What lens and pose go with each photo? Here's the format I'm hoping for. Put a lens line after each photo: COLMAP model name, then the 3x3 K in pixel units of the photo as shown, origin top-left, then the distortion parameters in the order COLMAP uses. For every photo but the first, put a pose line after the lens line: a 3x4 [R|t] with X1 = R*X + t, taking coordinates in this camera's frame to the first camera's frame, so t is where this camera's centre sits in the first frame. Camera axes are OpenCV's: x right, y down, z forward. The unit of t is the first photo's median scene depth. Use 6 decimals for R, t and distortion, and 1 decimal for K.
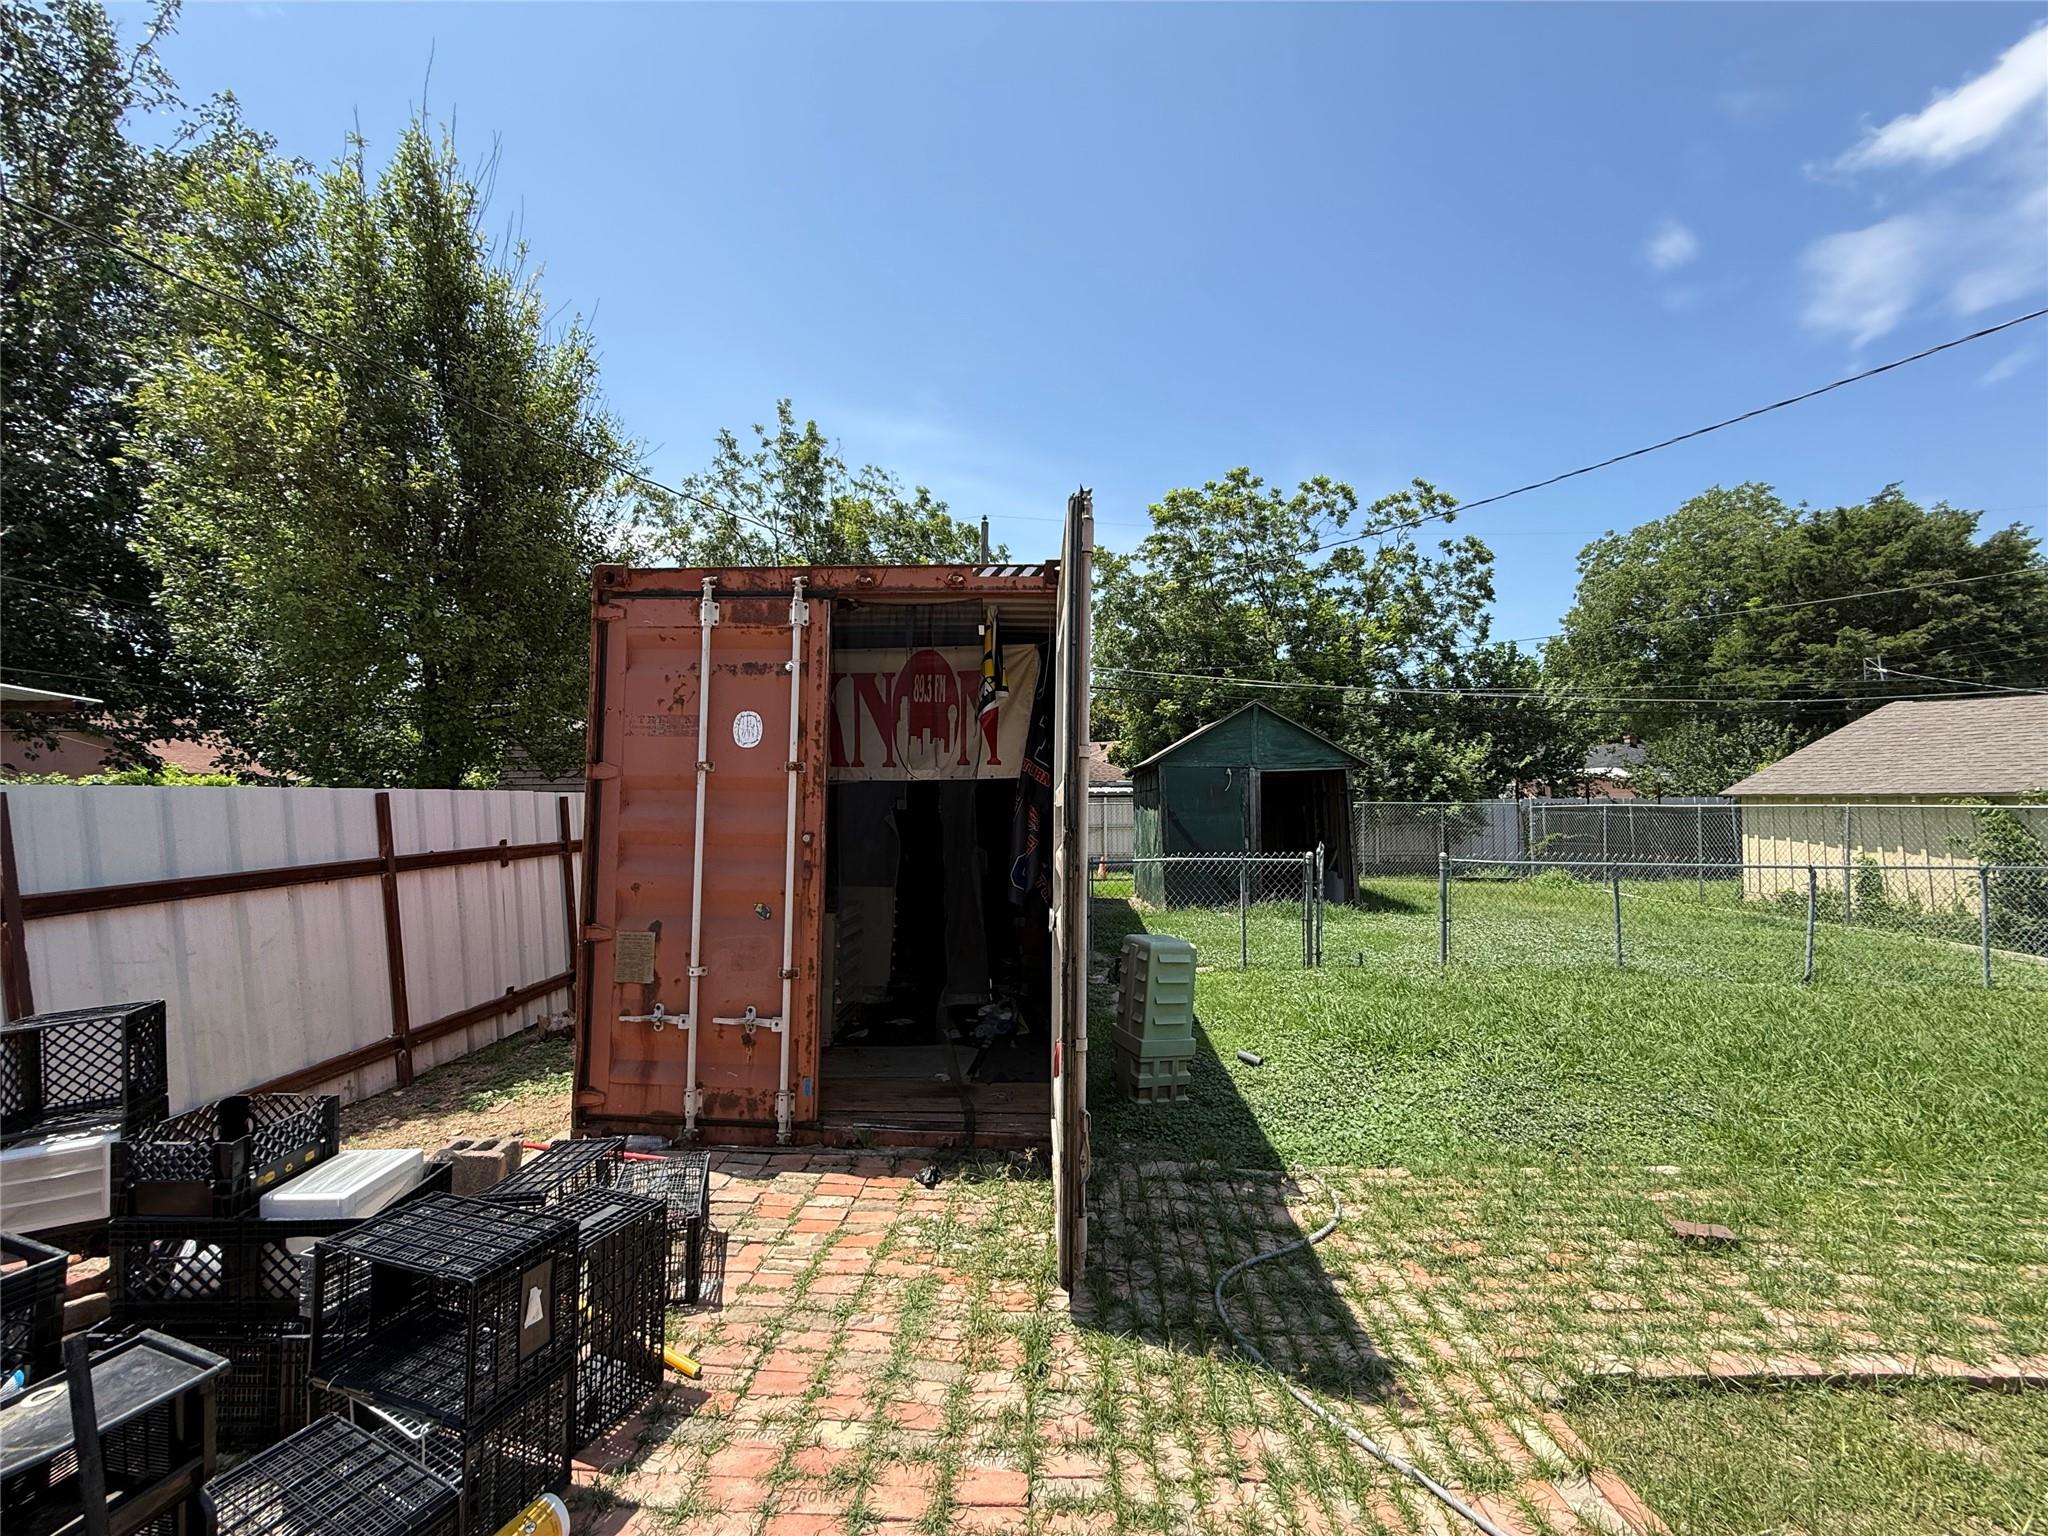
lens RADIAL K [[821.4, 0, 1021.7], [0, 821.4, 774.8], [0, 0, 1]] dist [-0.000481, 0.000007]
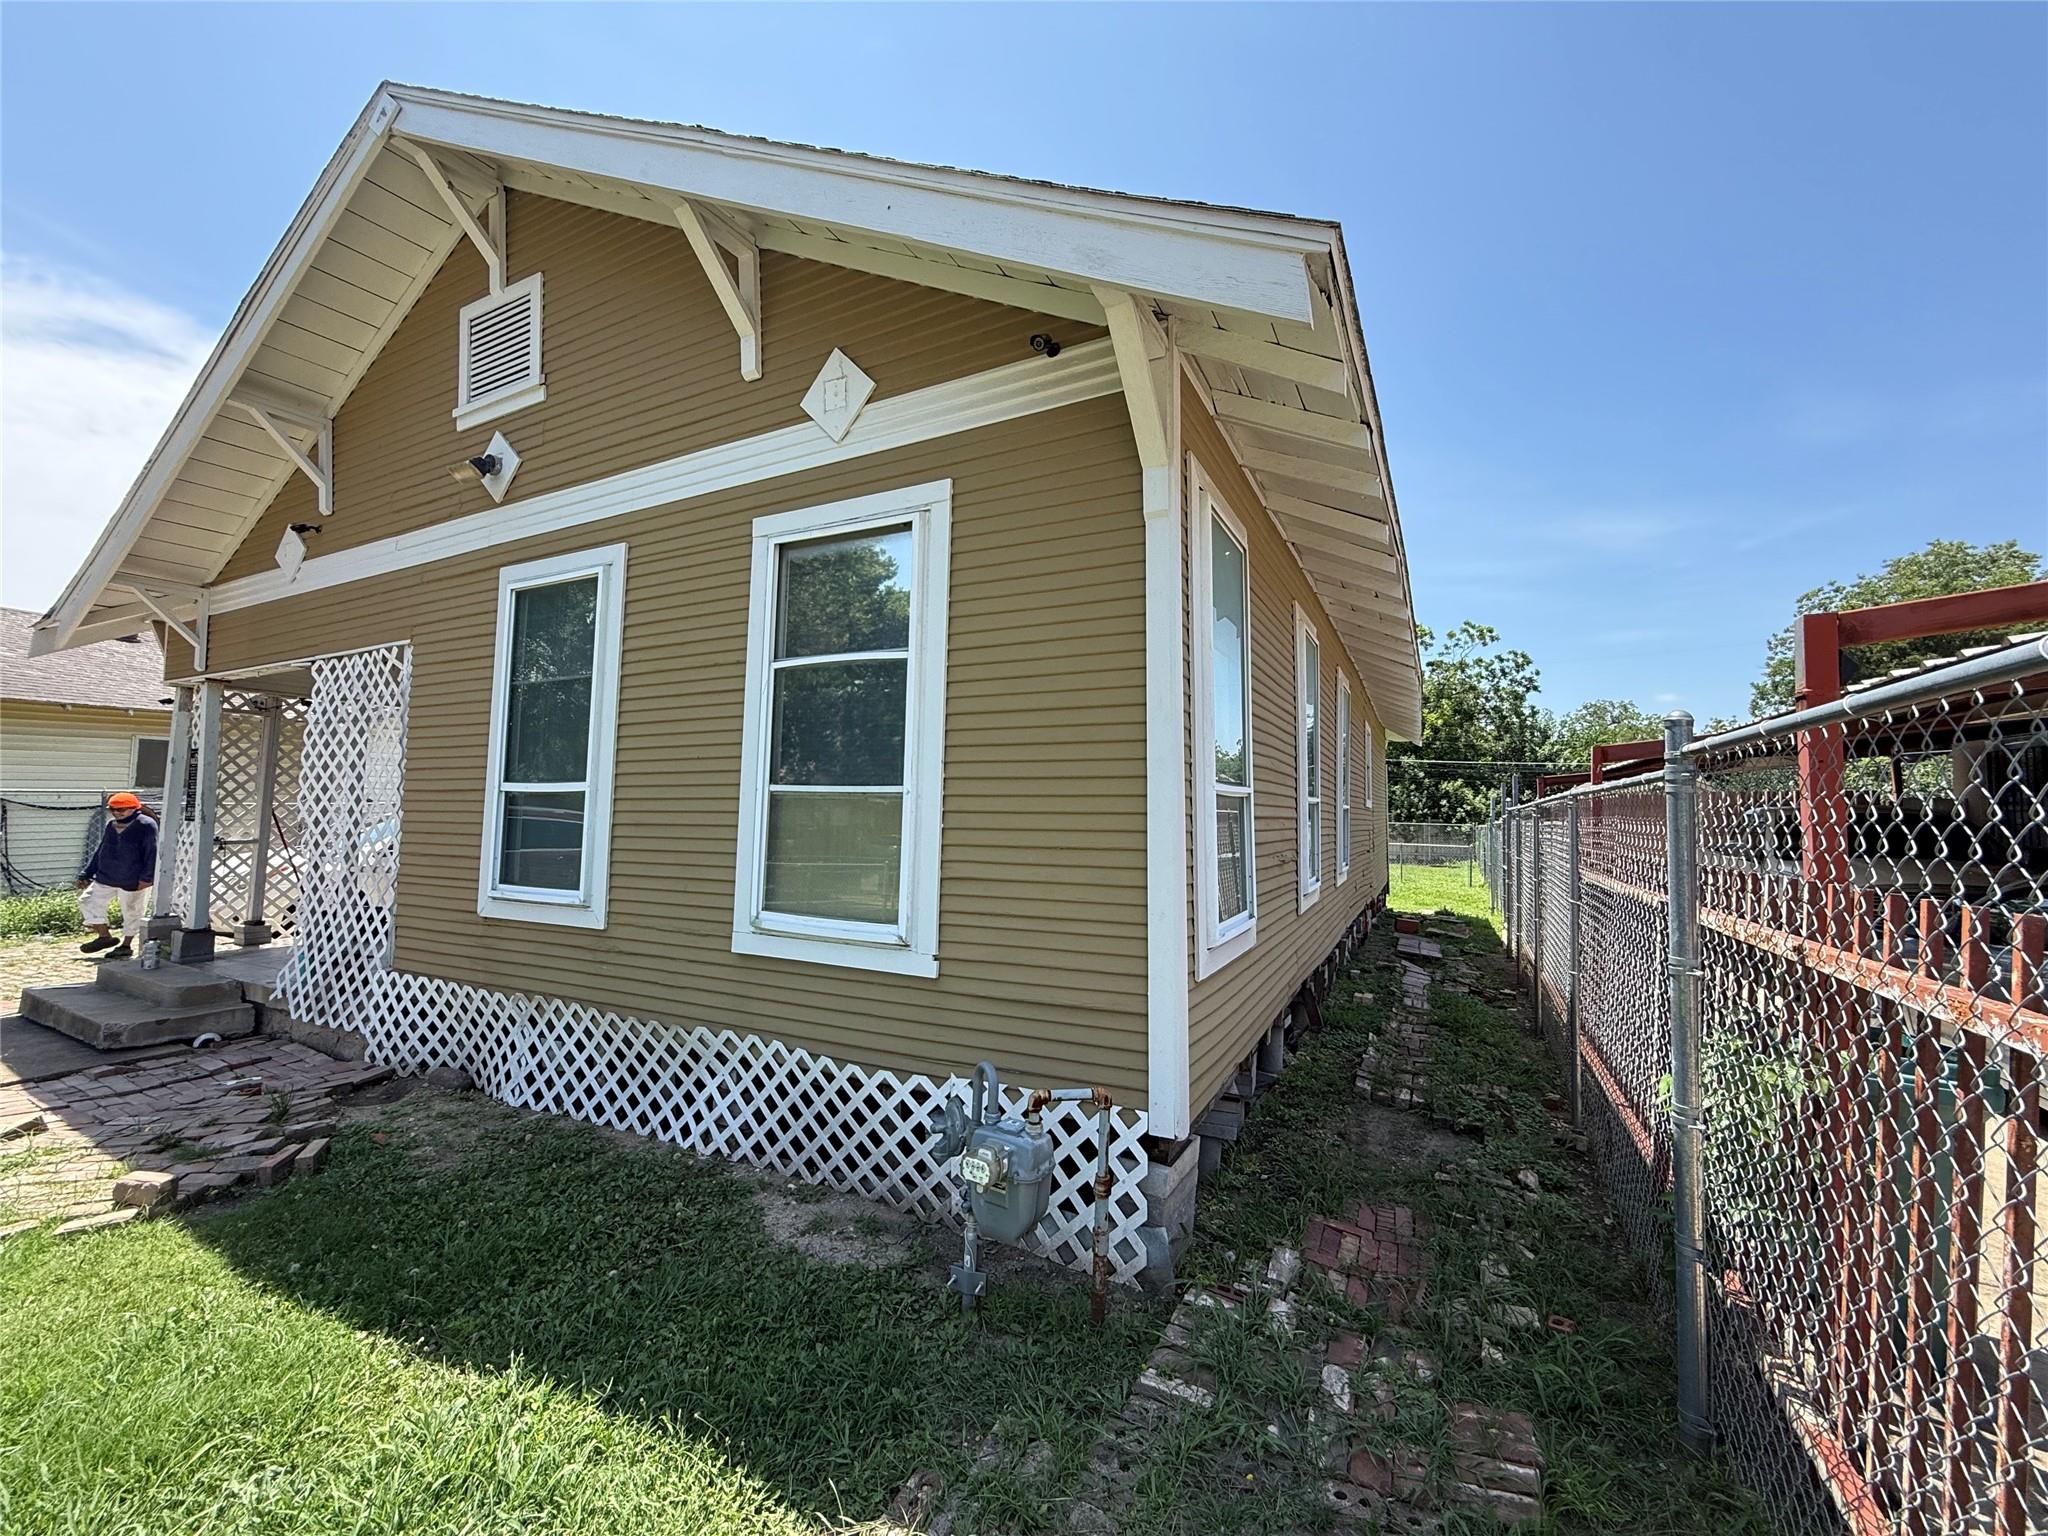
lens RADIAL K [[821.4, 0, 1026.8], [0, 821.4, 764.2], [0, 0, 1]] dist [-0.000481, 0.000007]
pose [[0.886956, -0.021313, -0.461362, 0.492632], [-0.001021, 0.998842, -0.048105, -0.005334], [0.461853, 0.043138, 0.885907, -0.845039]]
